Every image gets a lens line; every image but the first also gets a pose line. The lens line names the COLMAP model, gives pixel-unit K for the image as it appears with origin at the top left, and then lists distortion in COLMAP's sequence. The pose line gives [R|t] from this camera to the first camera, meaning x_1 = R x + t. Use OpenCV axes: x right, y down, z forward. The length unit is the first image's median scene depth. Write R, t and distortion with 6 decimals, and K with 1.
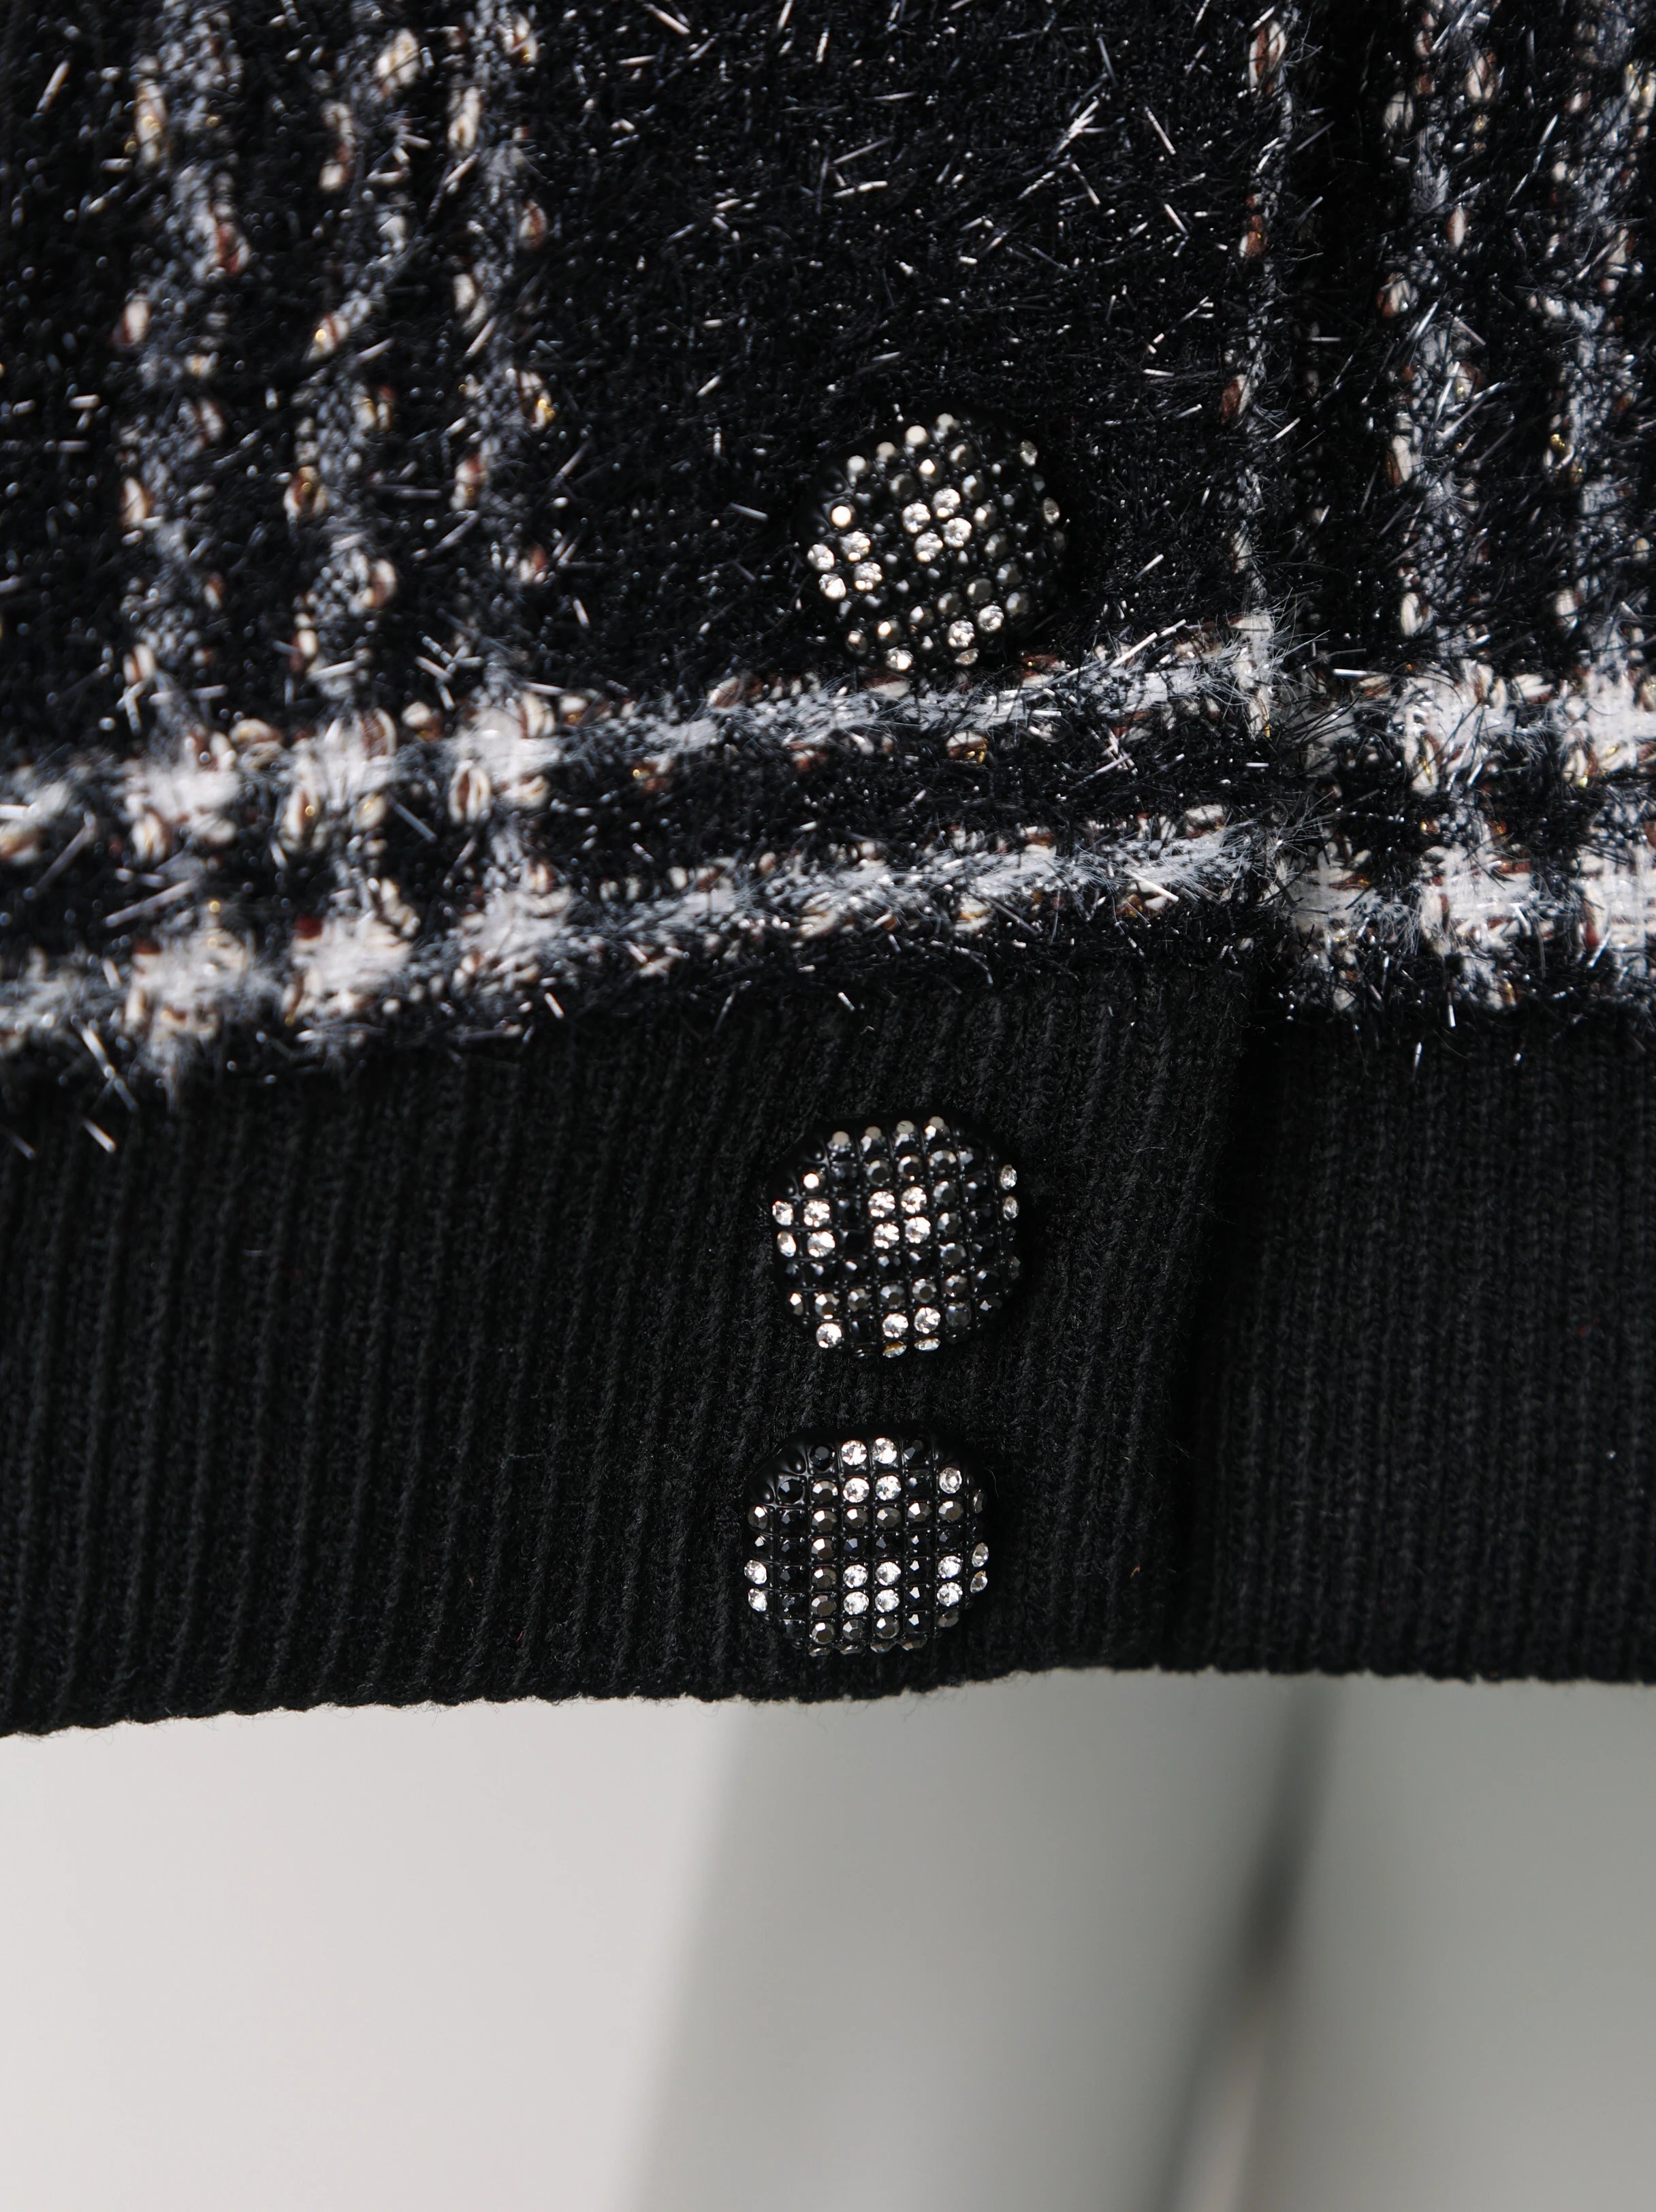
lens RADIAL K [[6323.3, 0, 912.3], [0, 6323.3, 1134.0], [0, 0, 1]] dist [0.381029, 0.000000]
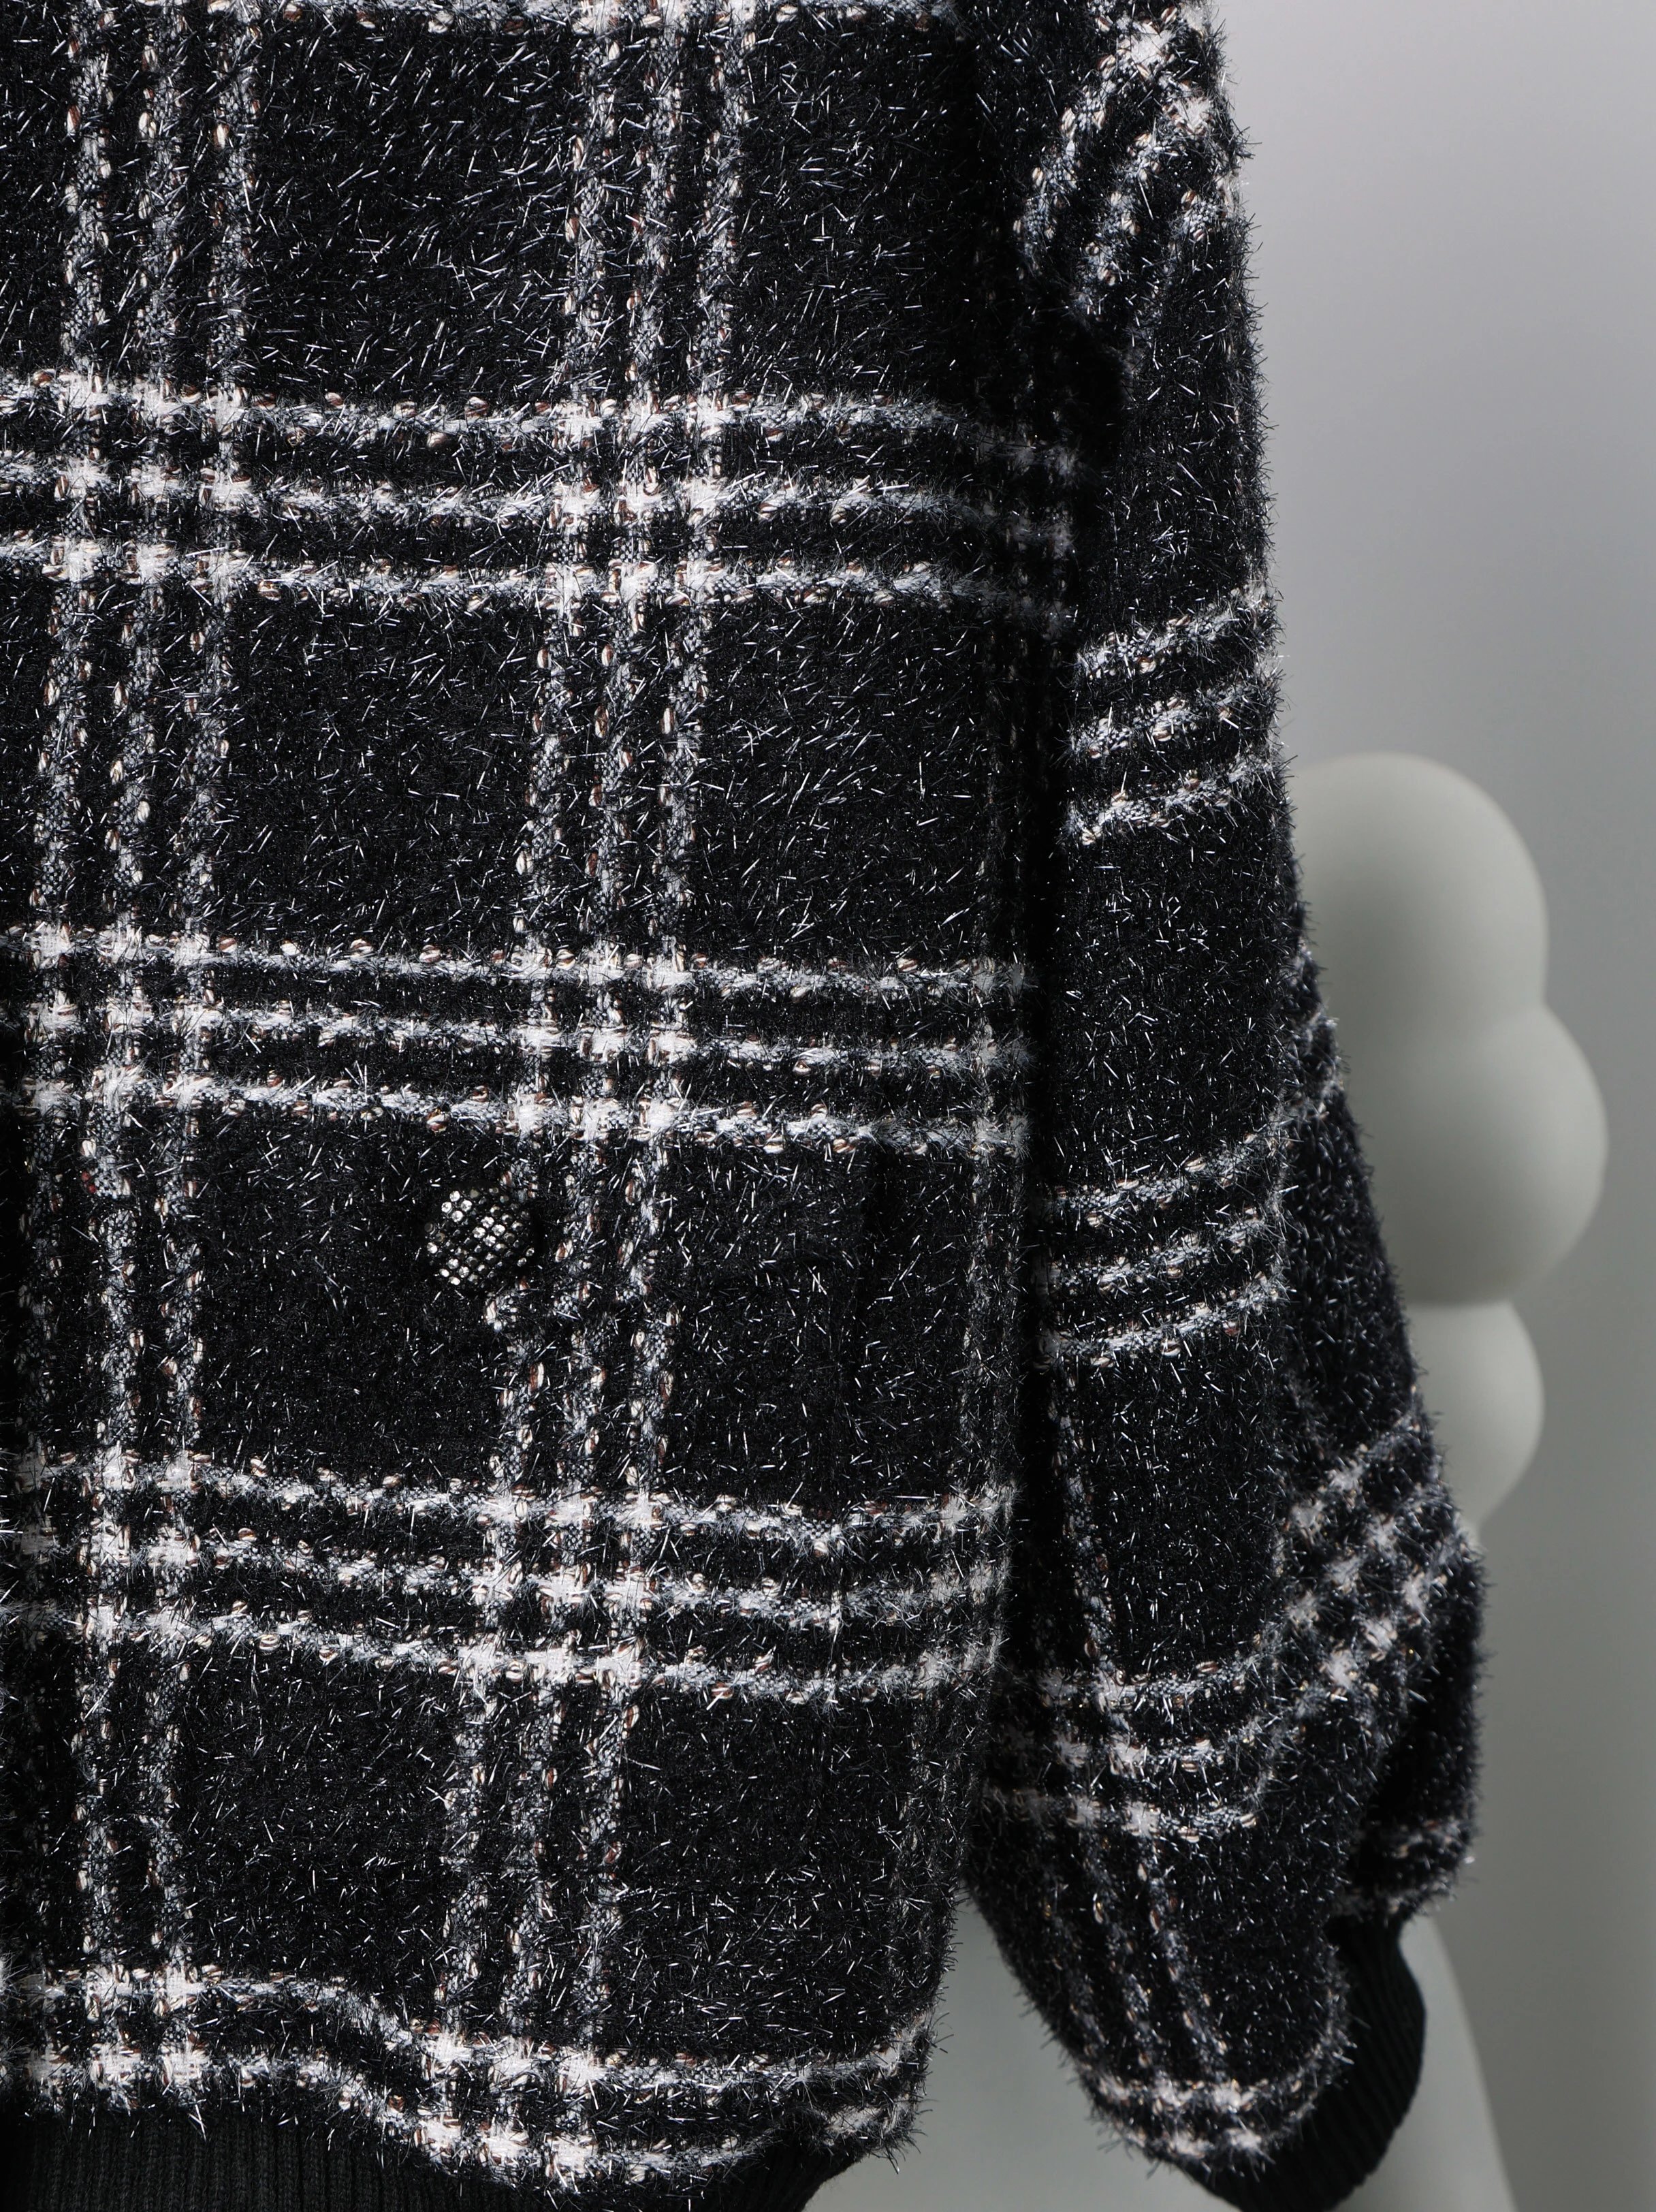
lens RADIAL K [[3500.8, 0, 835.3], [0, 3500.8, 1104.4], [0, 0, 1]] dist [0.118615, 0.000000]
pose [[0.997734, 0.004020, -0.067167, 0.467694], [-0.011040, 0.994467, -0.104464, -0.271821], [0.066375, 0.104969, 0.992258, -0.350232]]
